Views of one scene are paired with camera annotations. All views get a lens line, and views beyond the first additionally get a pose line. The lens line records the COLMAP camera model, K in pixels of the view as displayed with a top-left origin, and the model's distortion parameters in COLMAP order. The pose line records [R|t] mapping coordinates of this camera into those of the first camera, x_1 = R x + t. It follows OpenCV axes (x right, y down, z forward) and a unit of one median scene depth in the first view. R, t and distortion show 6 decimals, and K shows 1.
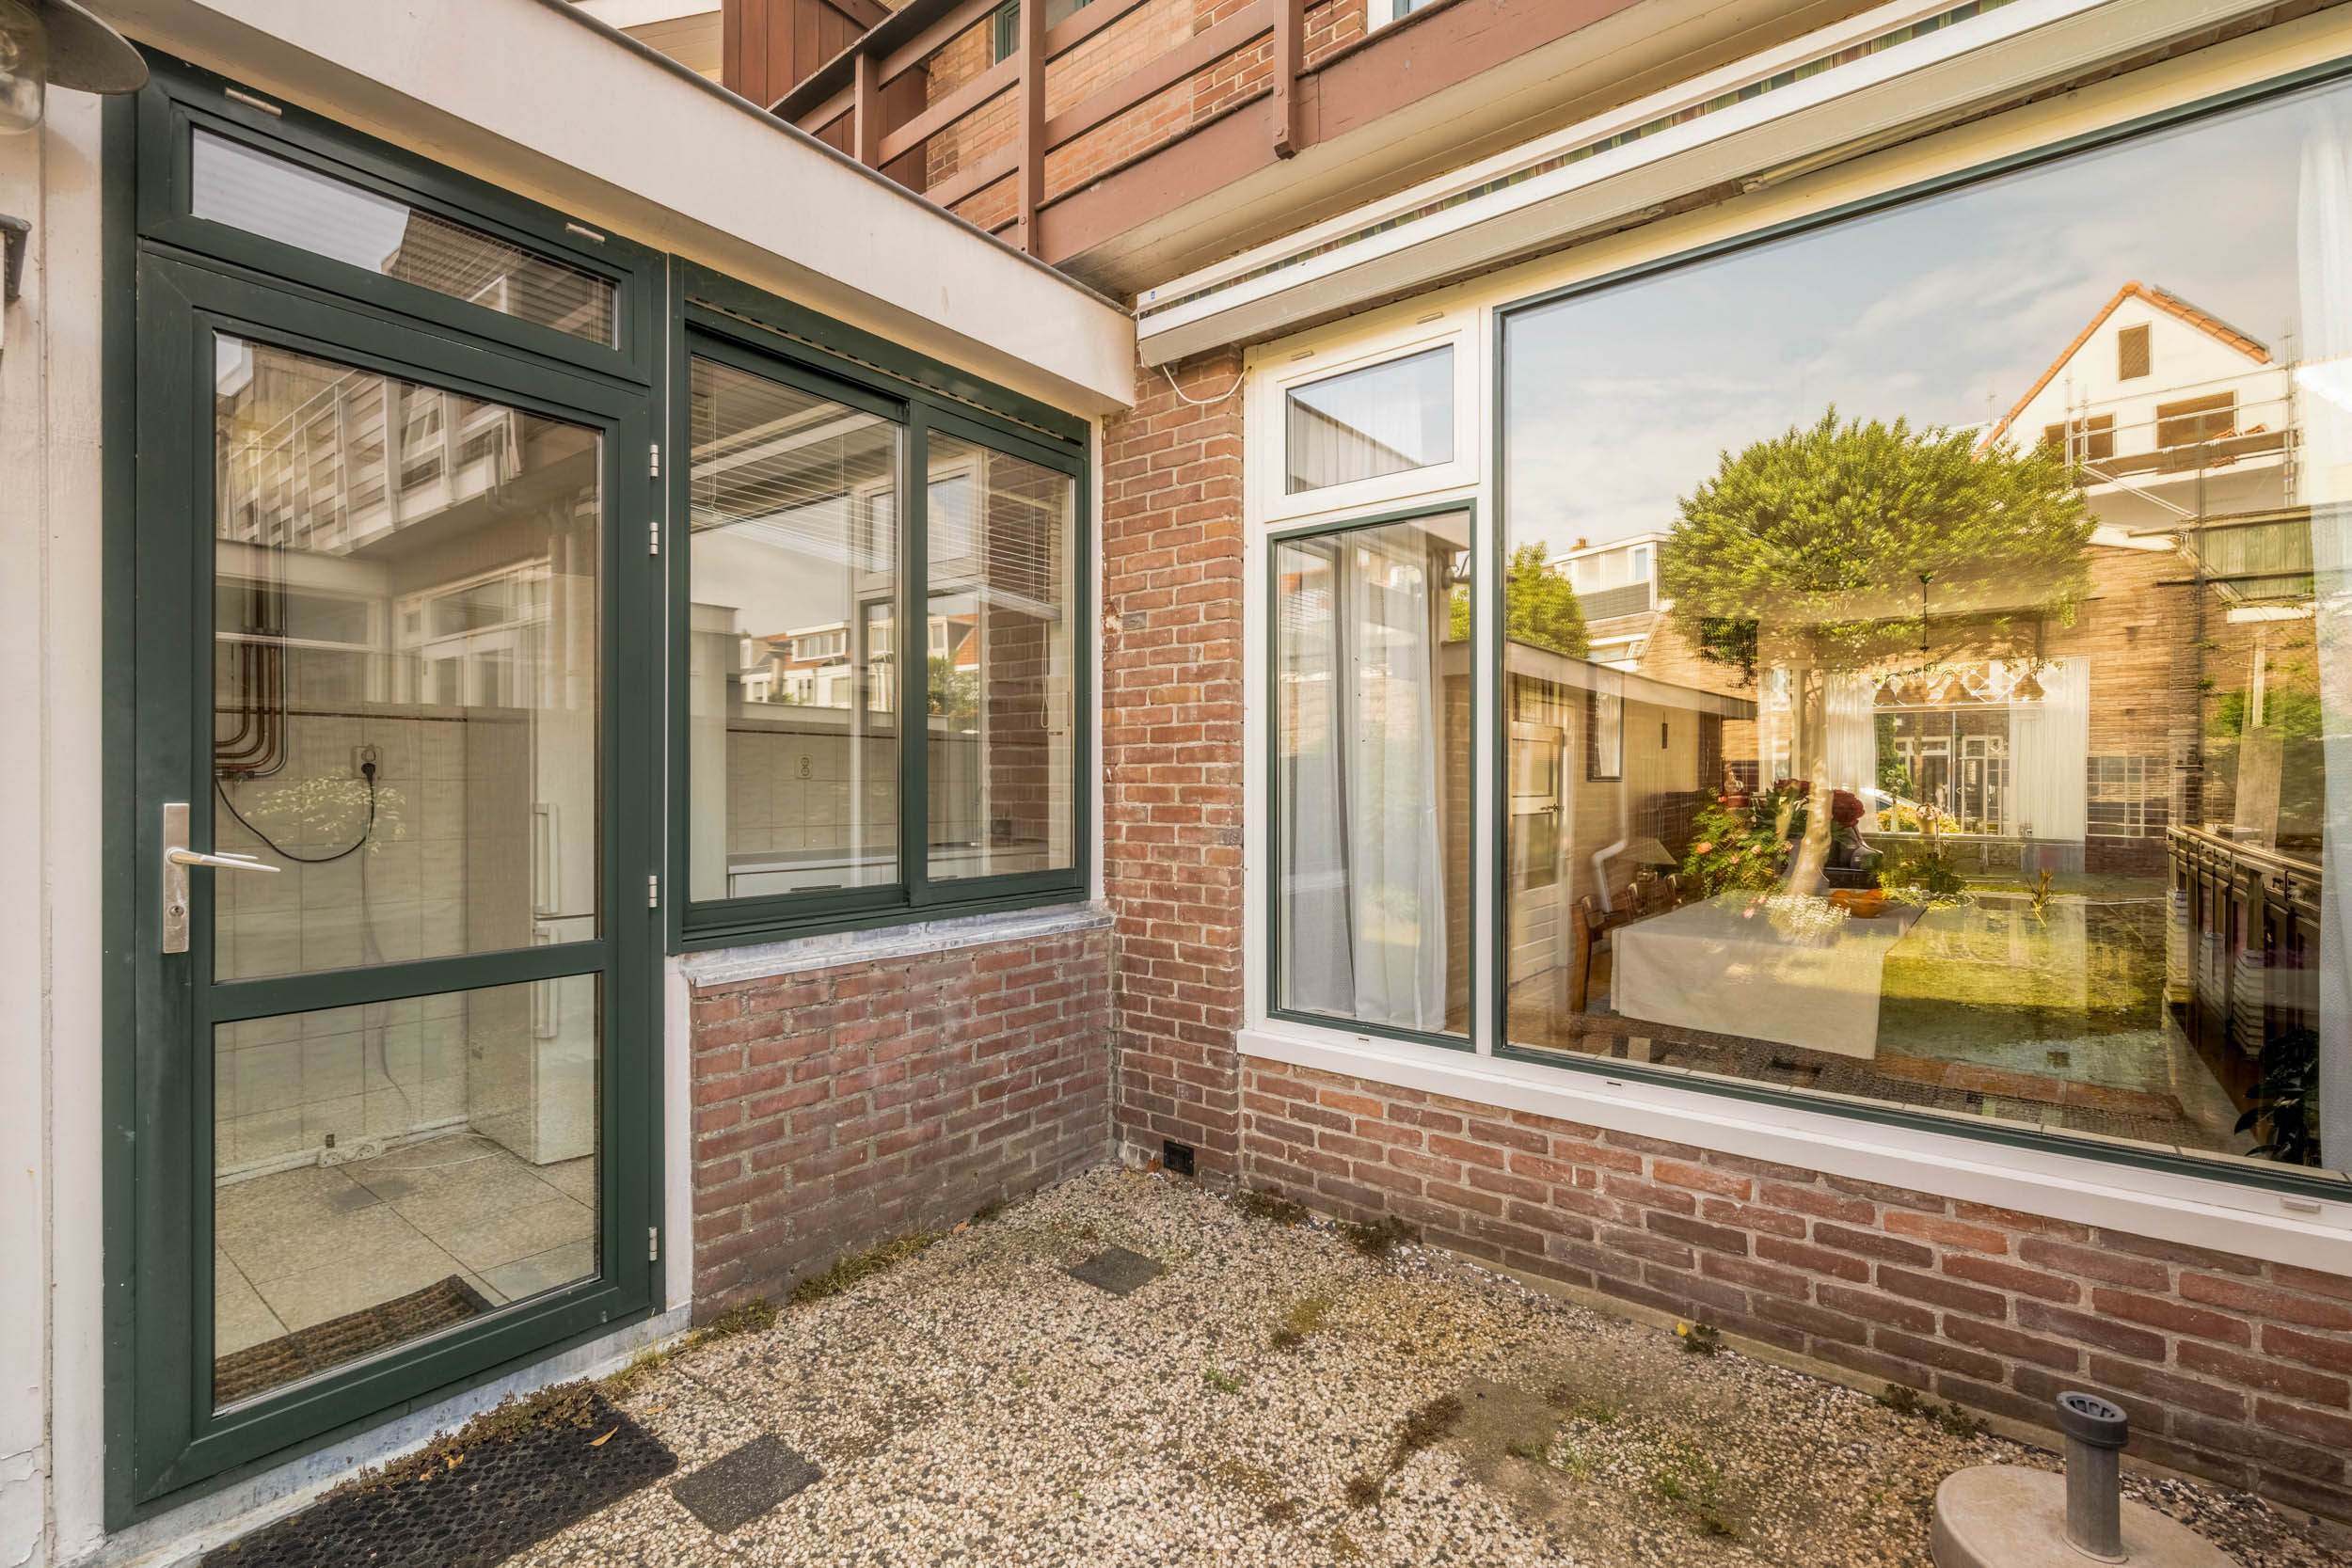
lens RADIAL K [[1024.9, 0, 1176.6], [0, 1024.9, 781.6], [0, 0, 1]] dist [0.002700, 0.000208]
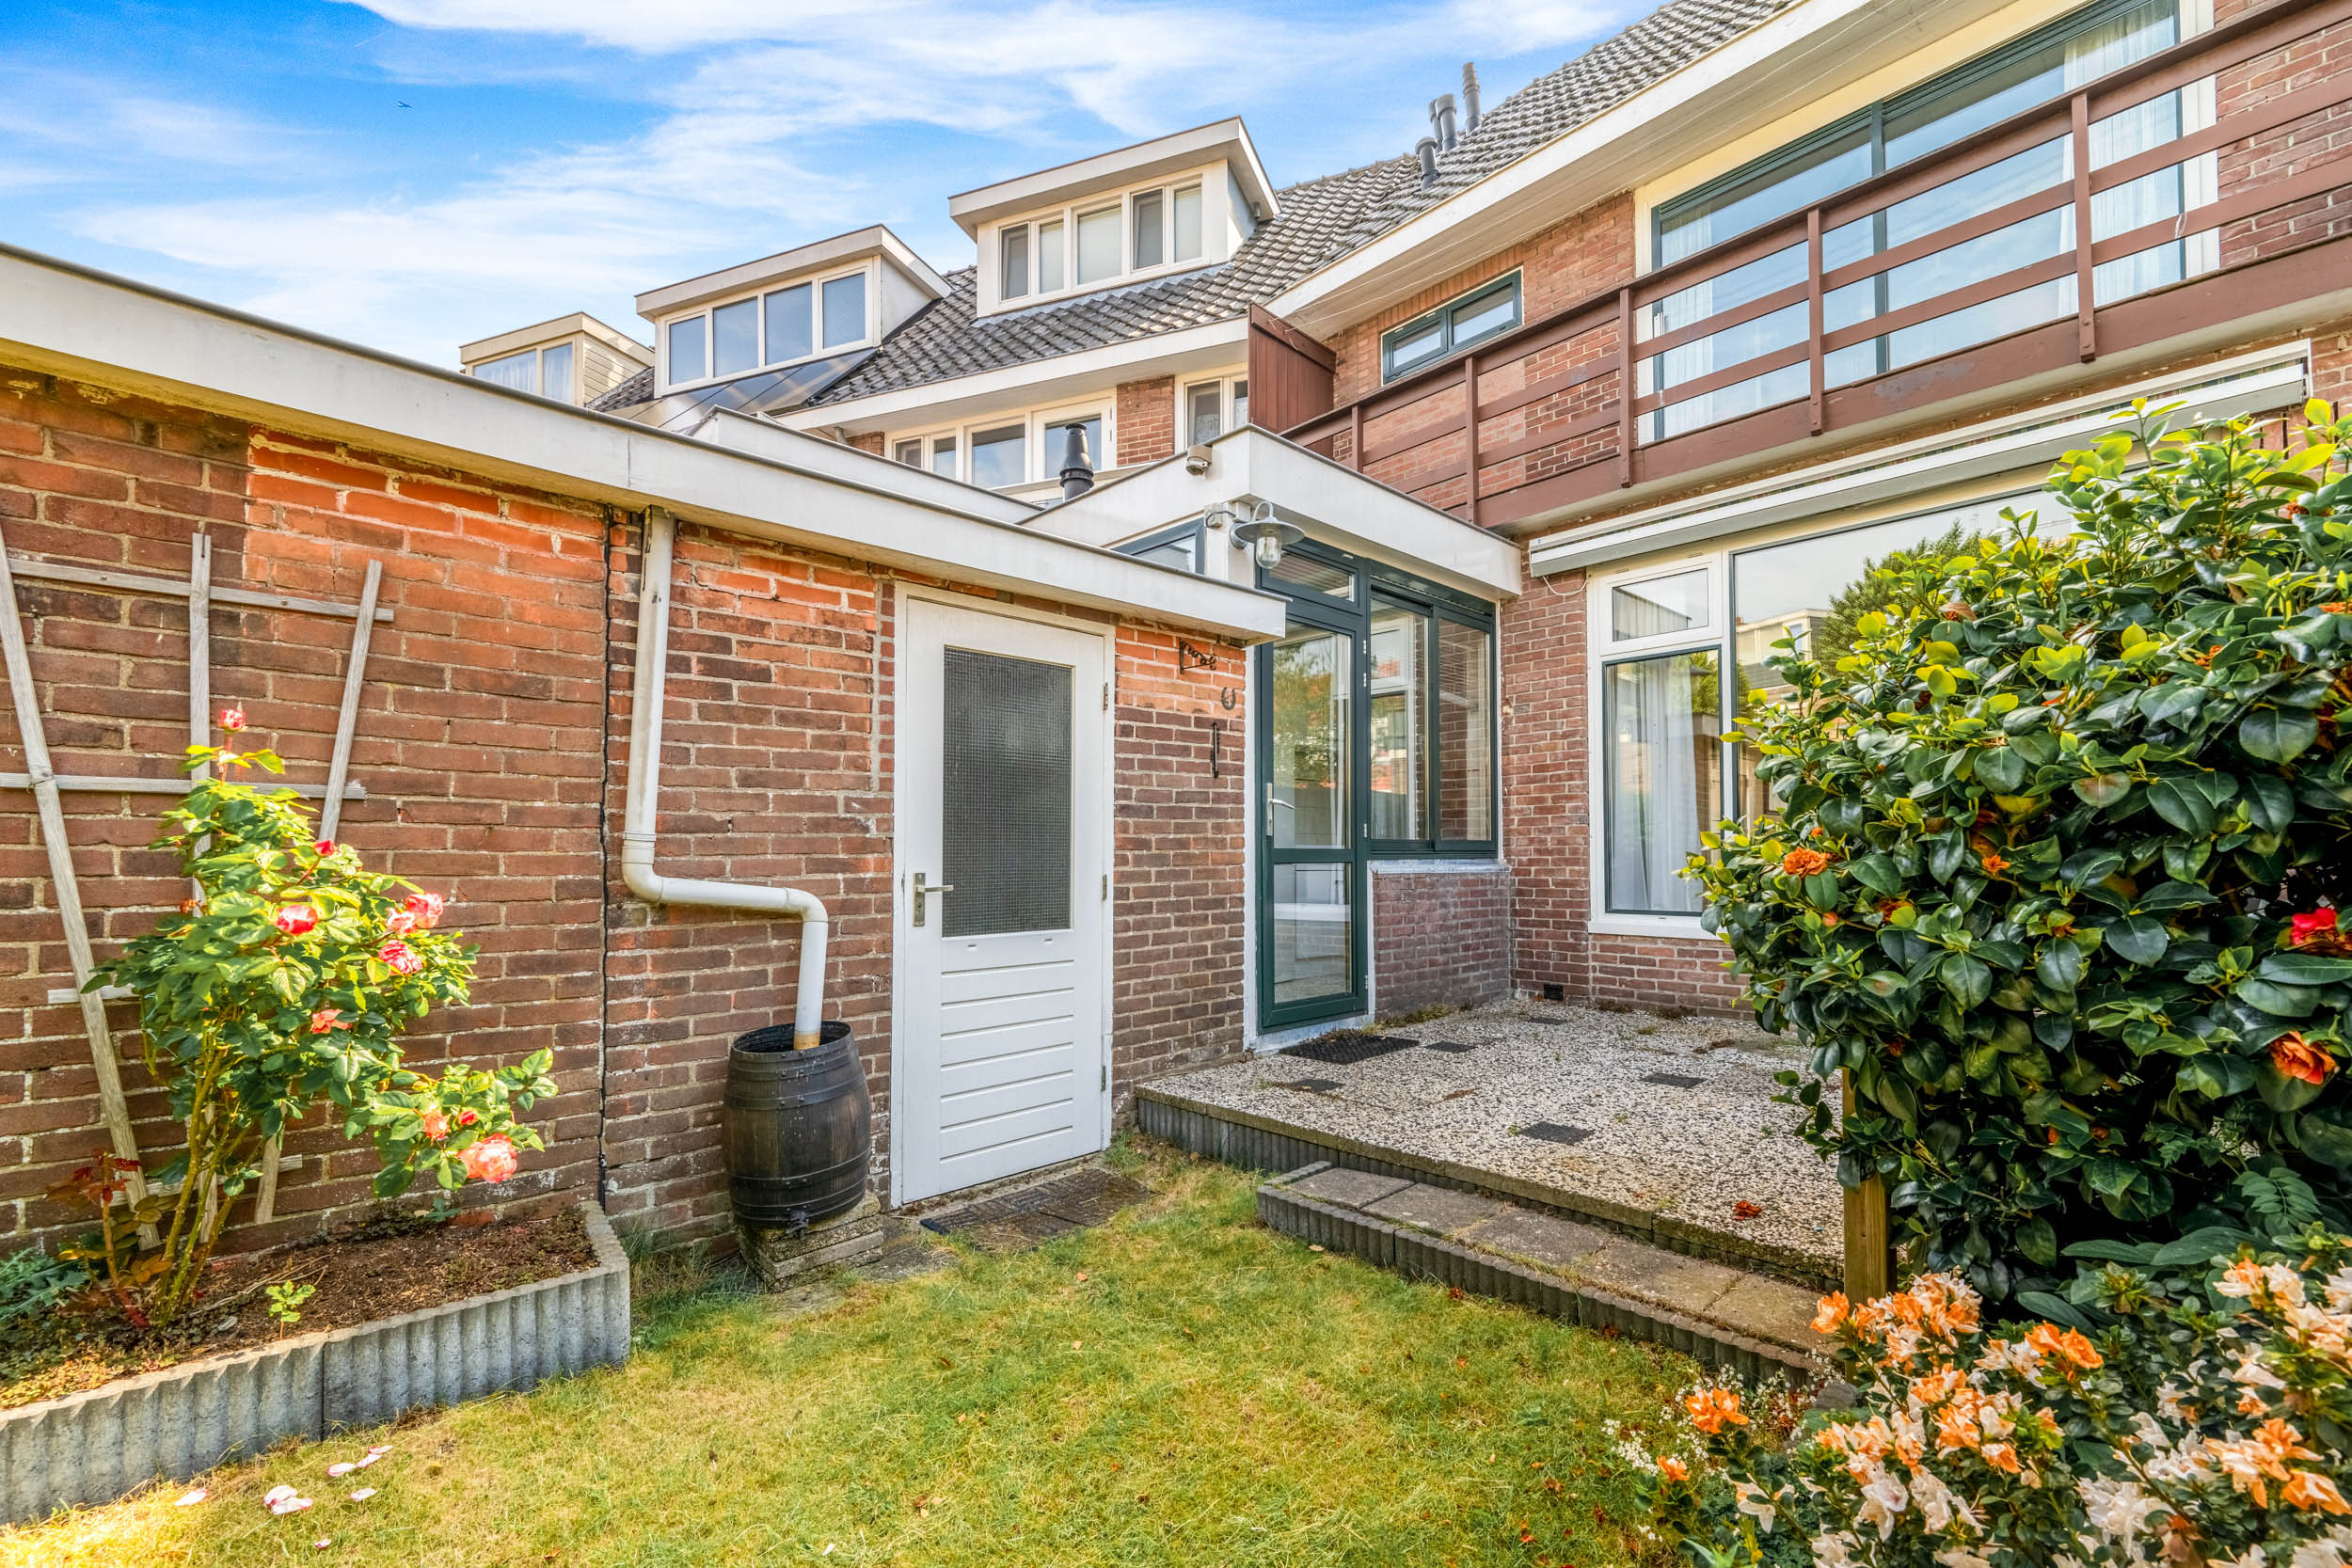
lens RADIAL K [[954.4, 0, 1234.6], [0, 954.4, 843.7], [0, 0, 1]] dist [-0.007424, 0.000331]
pose [[0.993981, -0.011433, -0.108950, -0.398474], [0.010149, 0.999872, -0.012330, 0.113416], [0.109077, 0.011150, 0.993971, -0.836217]]
